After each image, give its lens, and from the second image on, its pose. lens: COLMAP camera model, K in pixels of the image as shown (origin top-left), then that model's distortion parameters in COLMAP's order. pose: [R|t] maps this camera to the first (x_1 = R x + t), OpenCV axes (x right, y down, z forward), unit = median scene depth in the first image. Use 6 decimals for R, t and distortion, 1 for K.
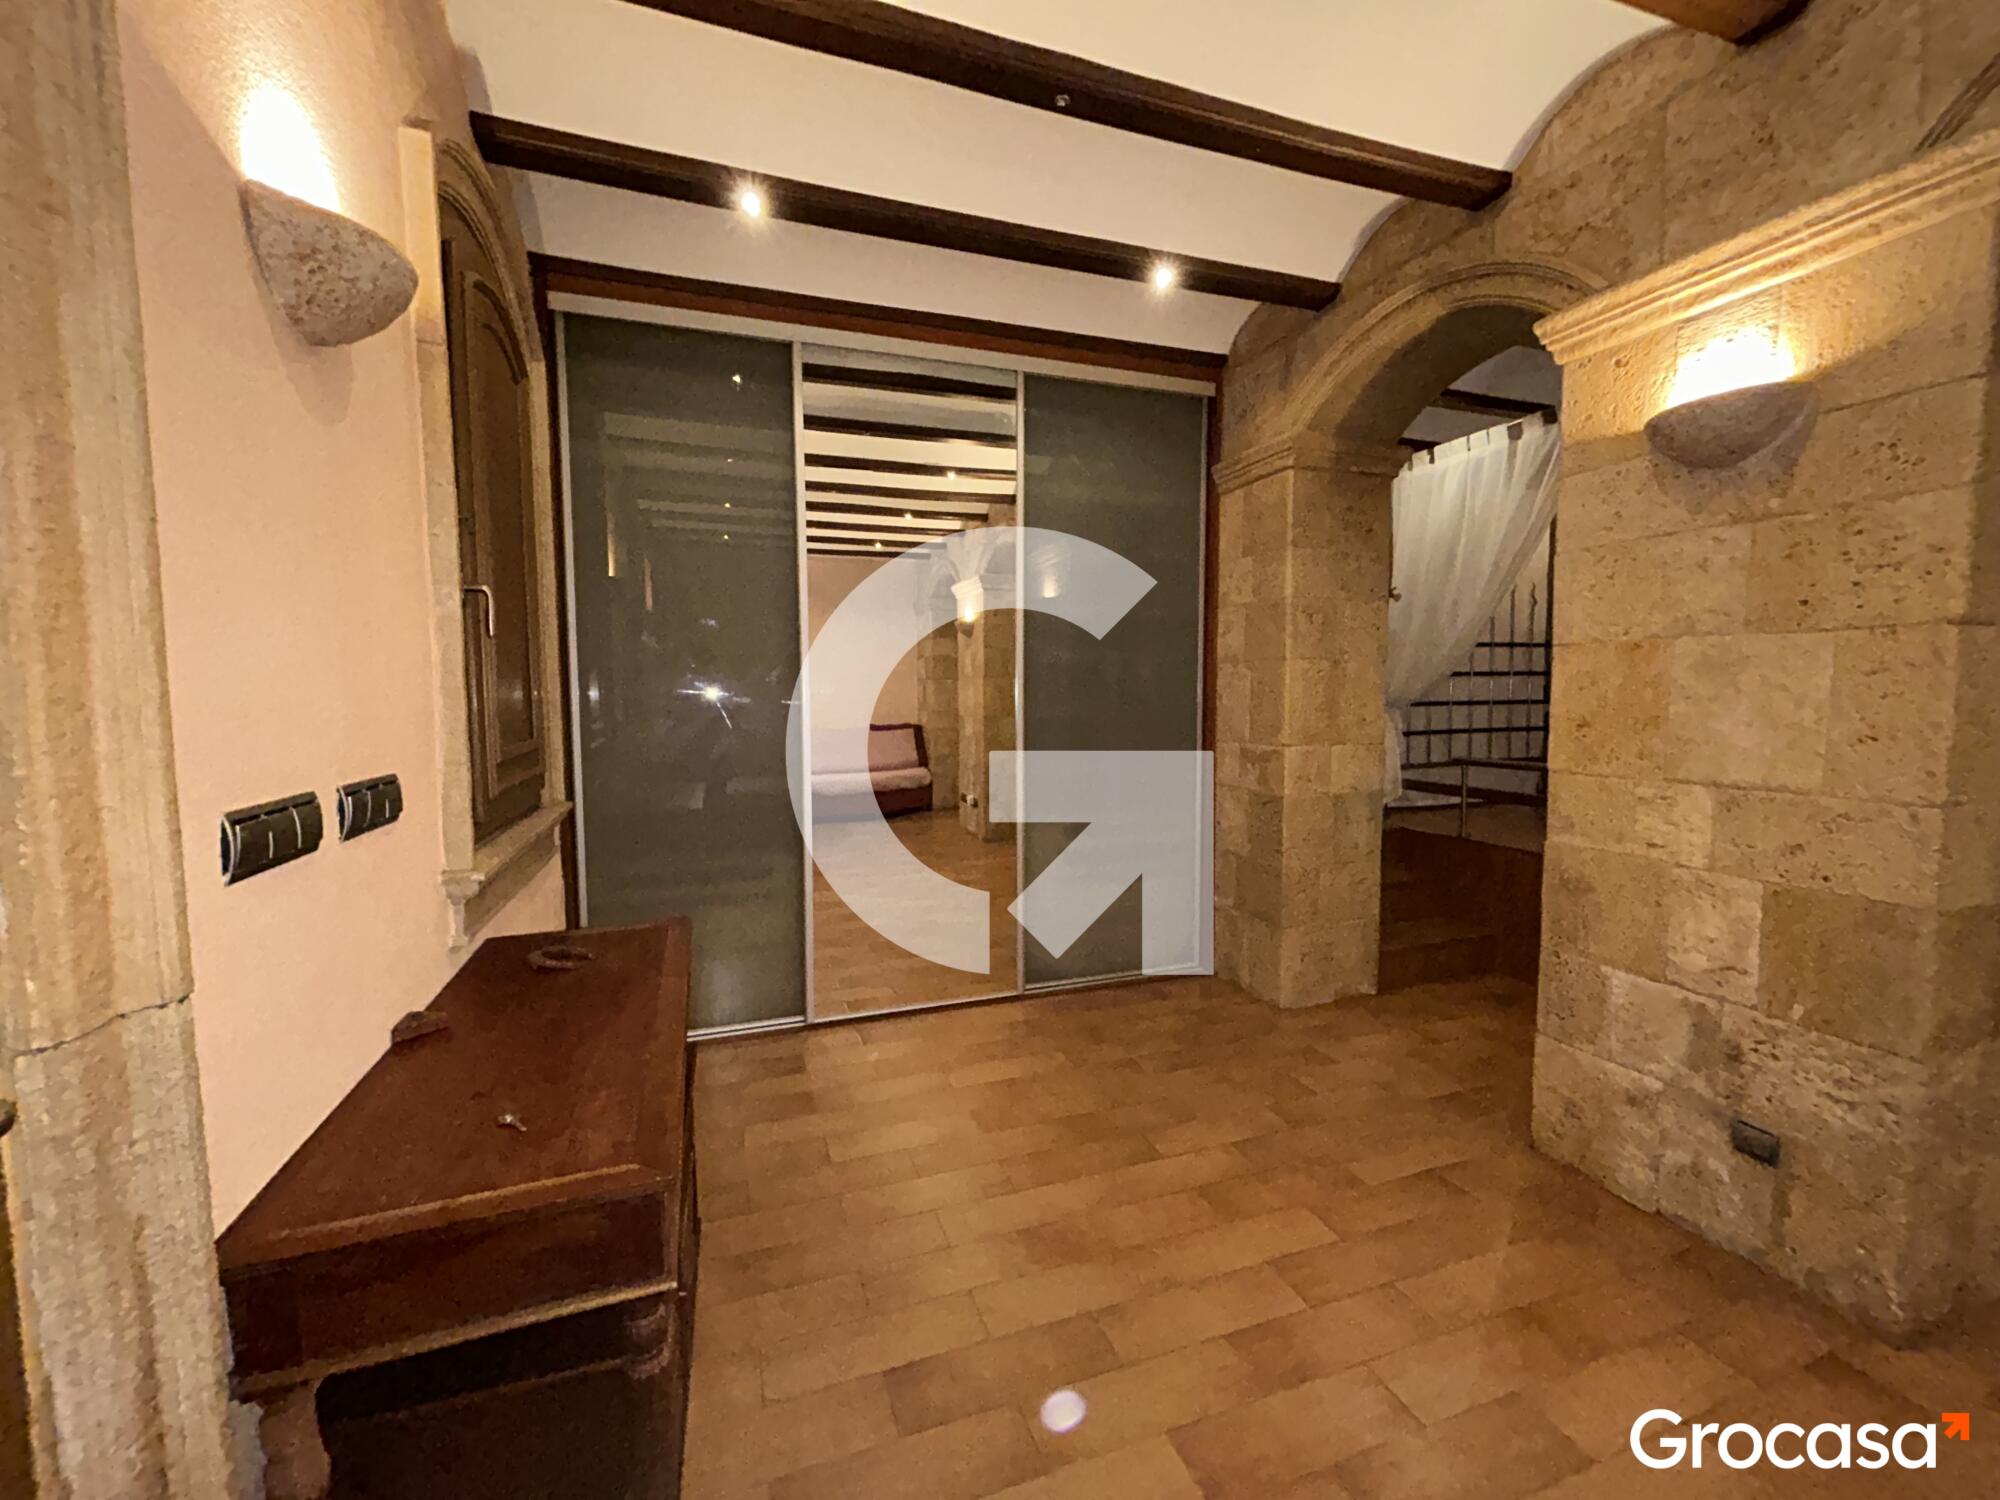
lens RADIAL K [[803.2, 0, 996.5], [0, 803.2, 751.8], [0, 0, 1]] dist [-0.004992, 0.001602]
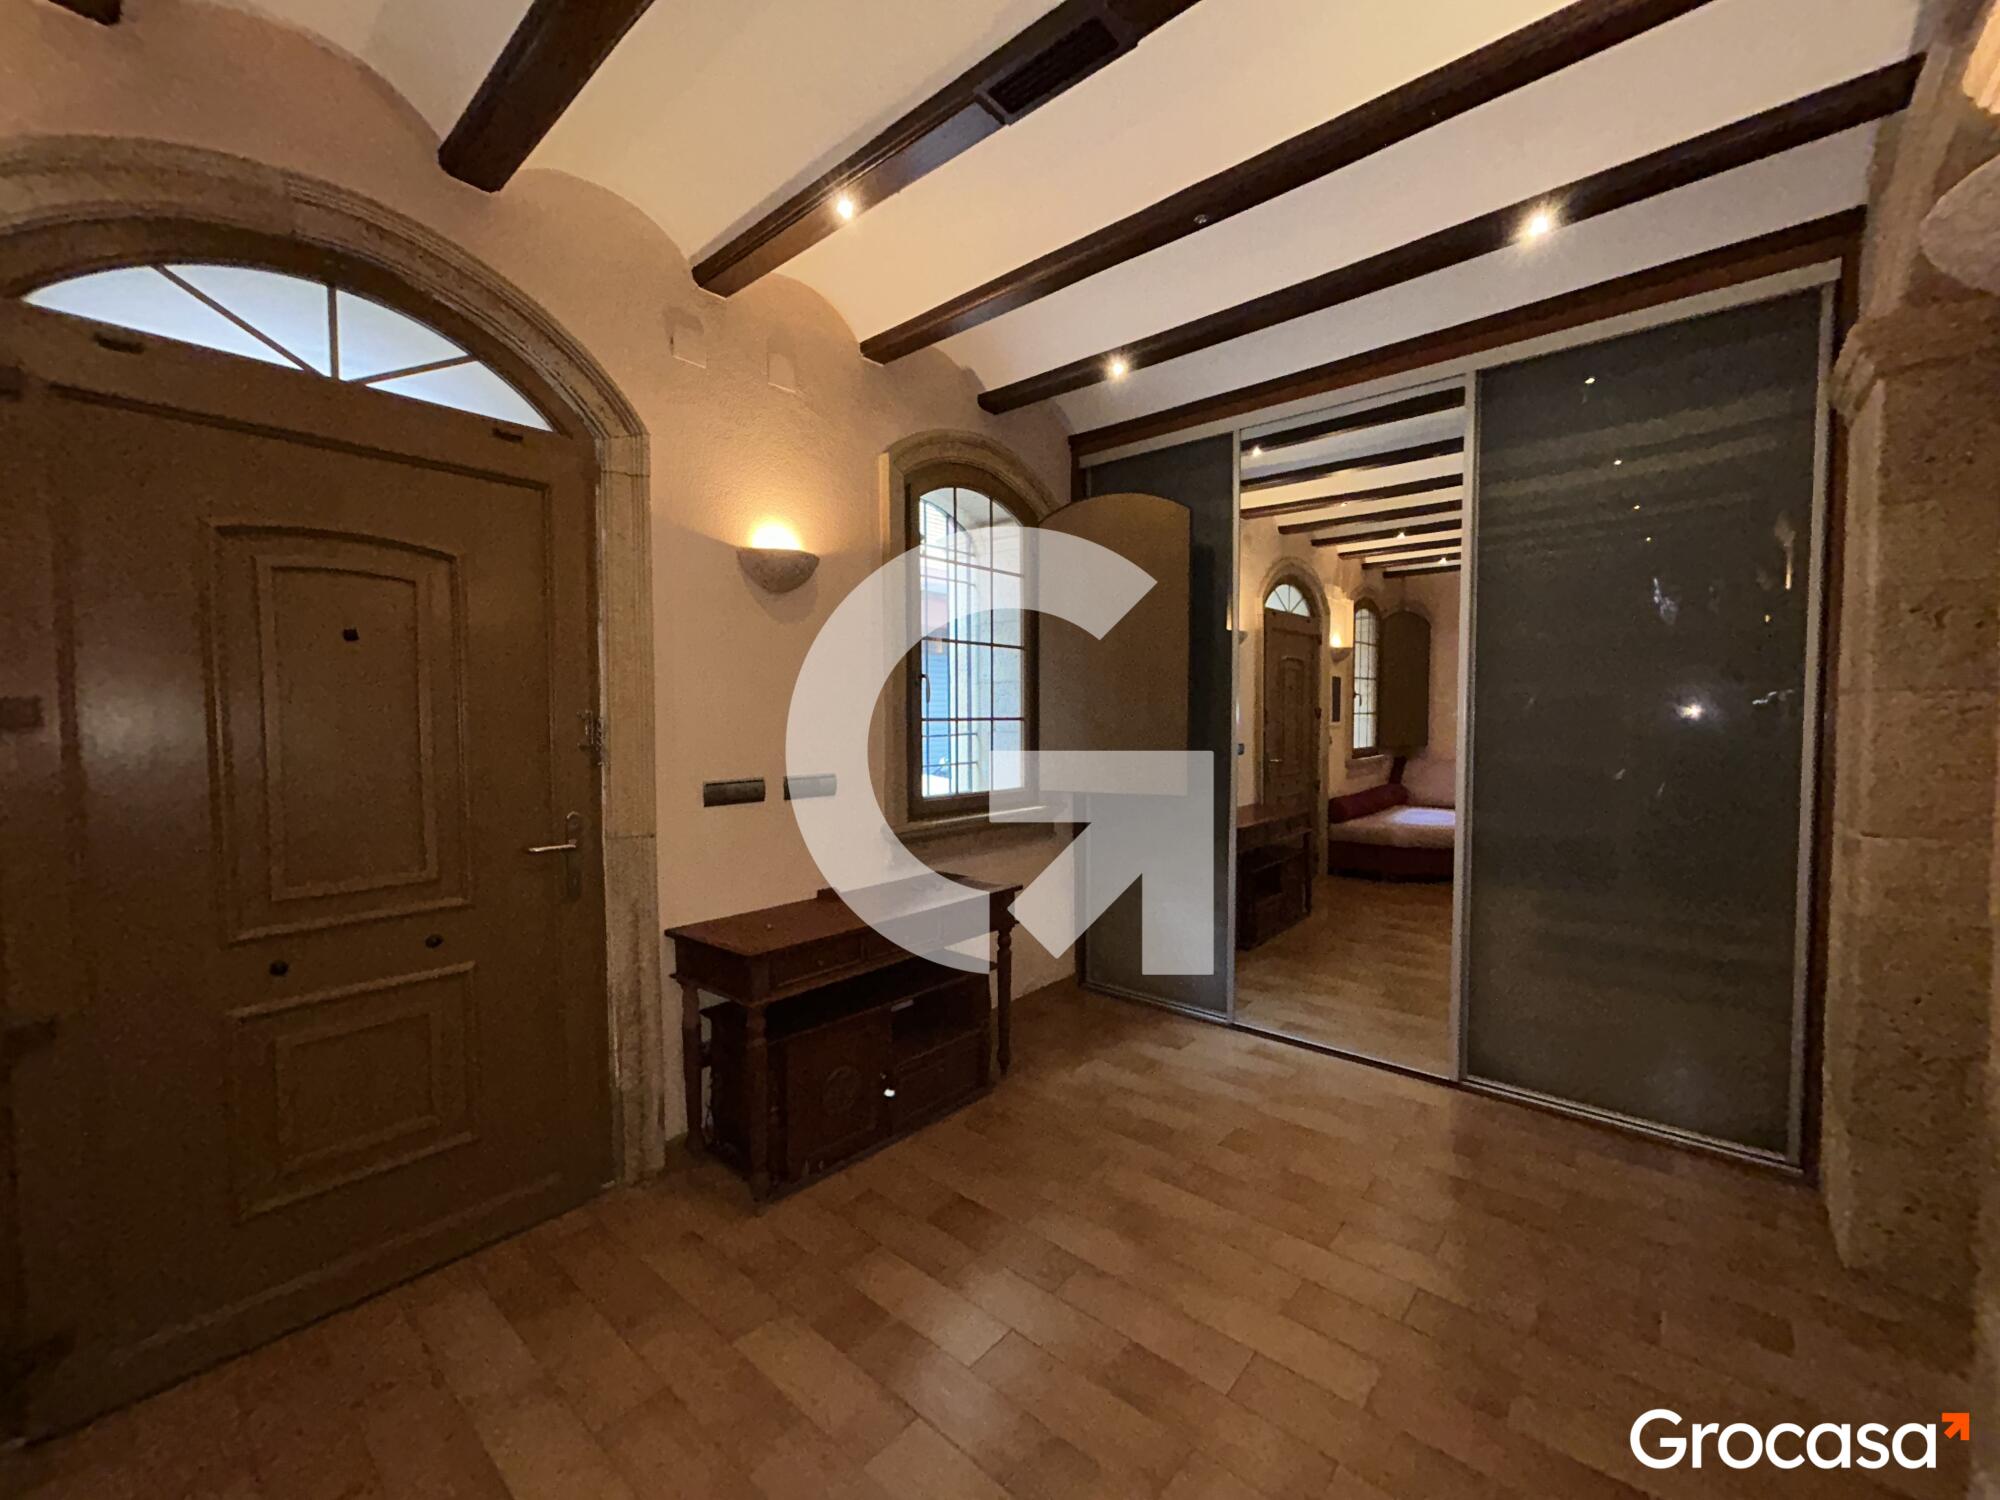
lens RADIAL K [[803.2, 0, 996.5], [0, 803.2, 751.8], [0, 0, 1]] dist [-0.004992, 0.001602]
pose [[0.493004, 0.043343, -0.868947, 0.838277], [-0.062861, 0.997923, 0.014111, -0.055931], [0.867753, 0.047666, 0.494704, 0.202548]]
